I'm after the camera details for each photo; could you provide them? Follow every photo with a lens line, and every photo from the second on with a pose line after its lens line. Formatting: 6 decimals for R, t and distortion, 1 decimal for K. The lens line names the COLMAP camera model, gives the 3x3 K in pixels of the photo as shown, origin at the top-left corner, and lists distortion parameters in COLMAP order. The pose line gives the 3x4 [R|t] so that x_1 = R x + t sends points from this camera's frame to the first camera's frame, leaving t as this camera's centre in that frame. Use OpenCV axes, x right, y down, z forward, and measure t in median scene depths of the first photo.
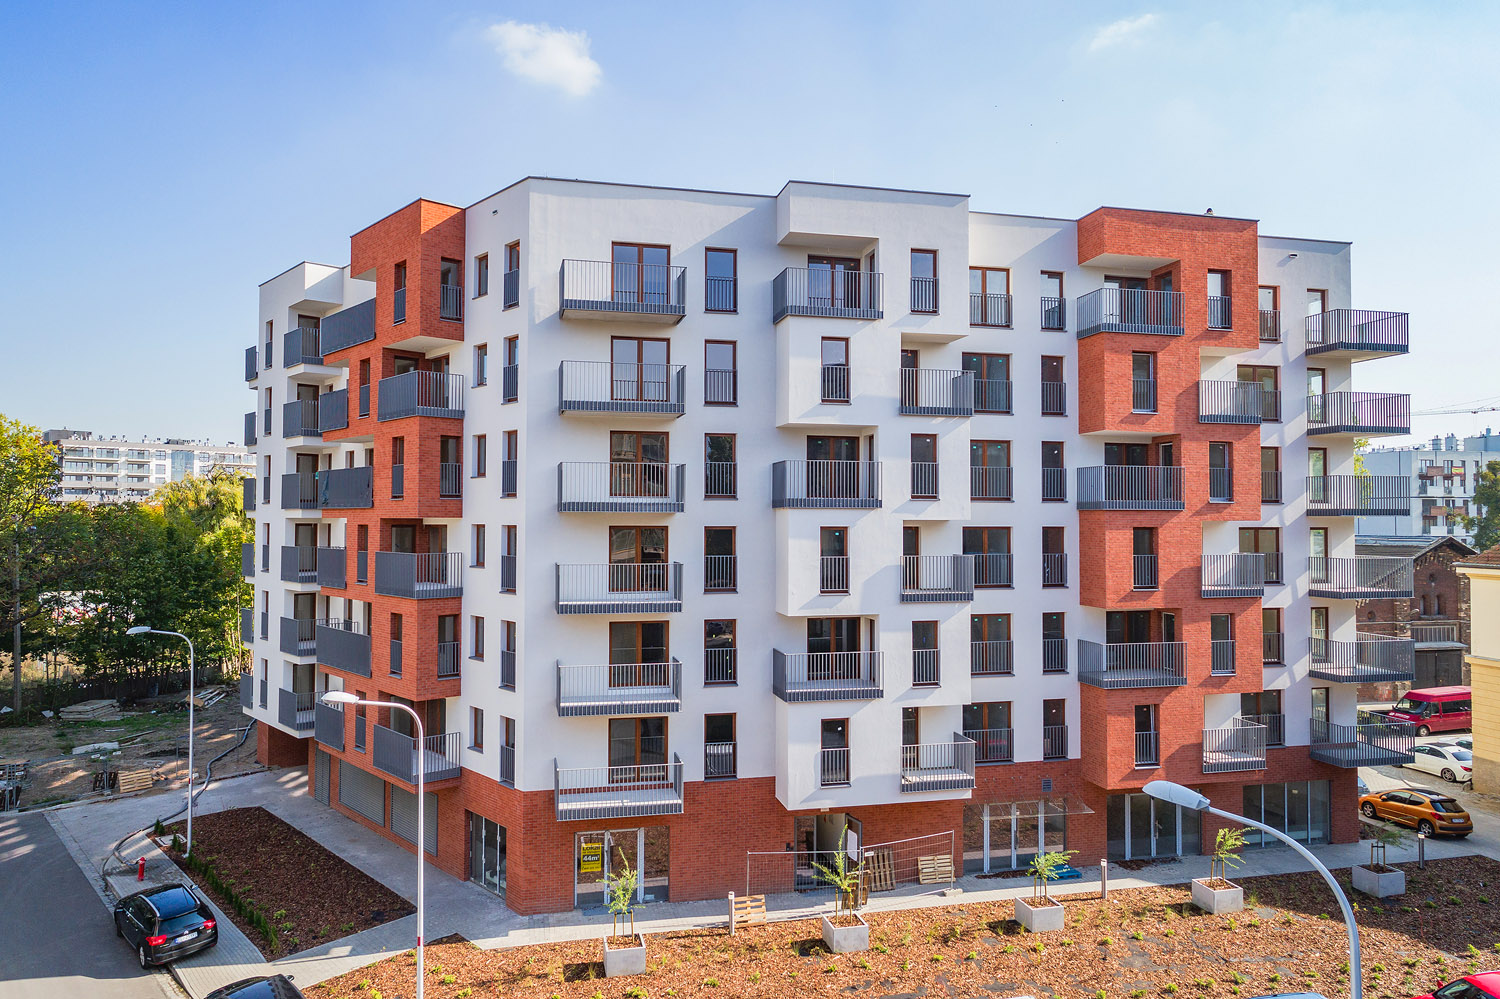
lens RADIAL K [[990.9, 0, 750.0], [0, 990.9, 500.4], [0, 0, 1]] dist [0.005072, -0.001143]
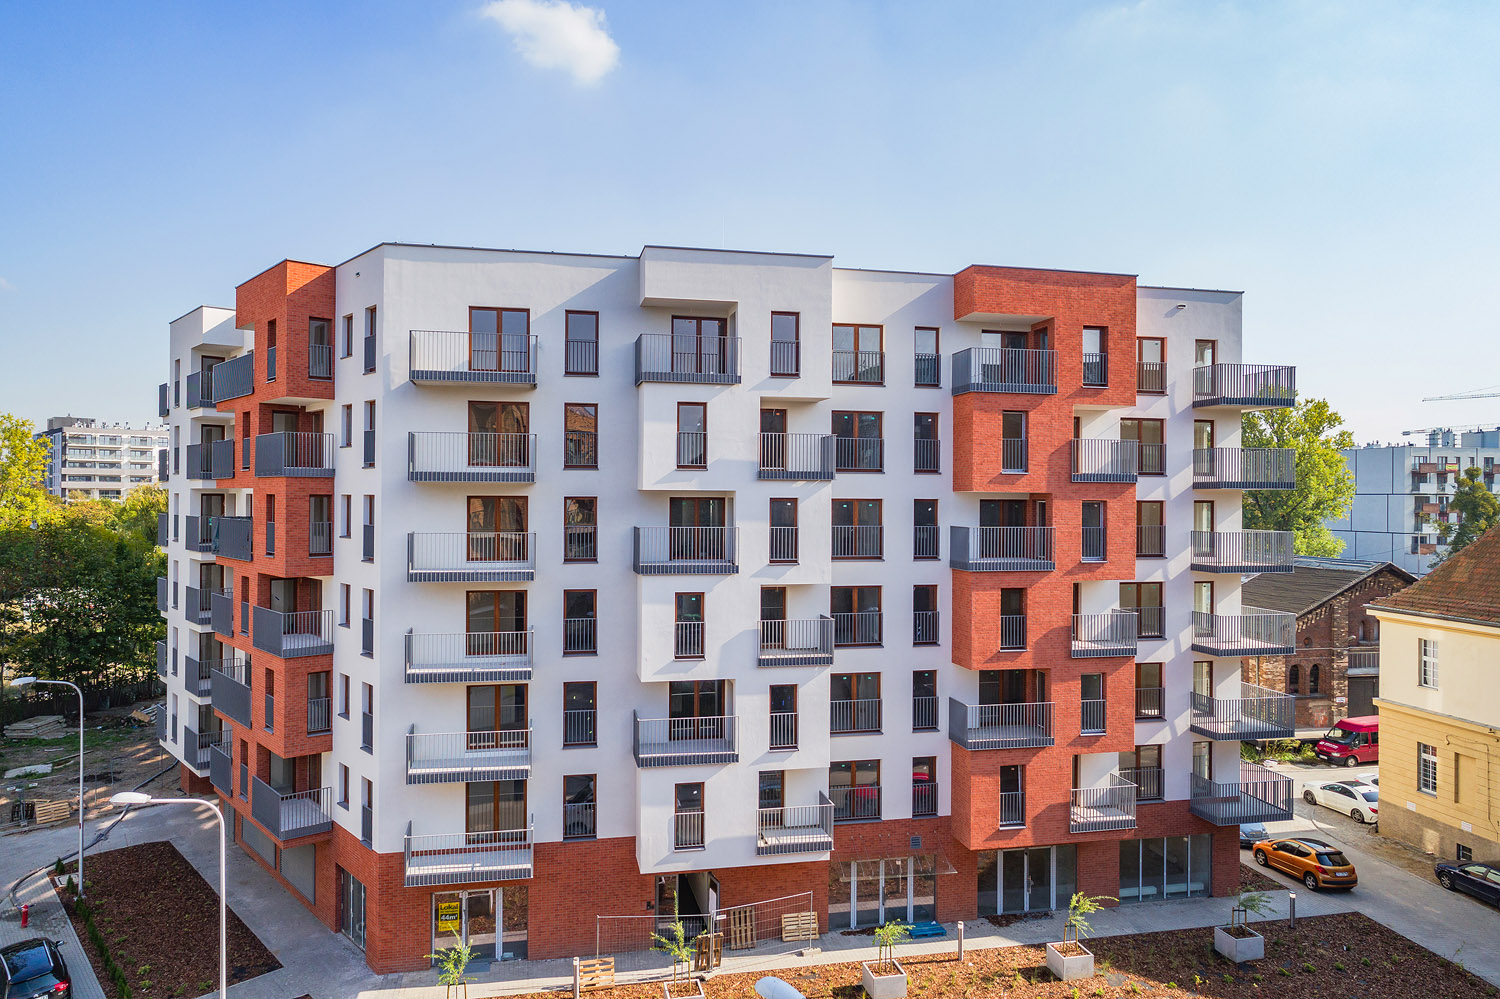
lens RADIAL K [[990.9, 0, 752.7], [0, 990.9, 499.5], [0, 0, 1]] dist [0.005072, -0.001143]
pose [[0.999793, 0.003633, -0.020027, 0.156528], [-0.003113, 0.999658, 0.025977, -0.087222], [0.020114, -0.025909, 0.999462, 0.001156]]
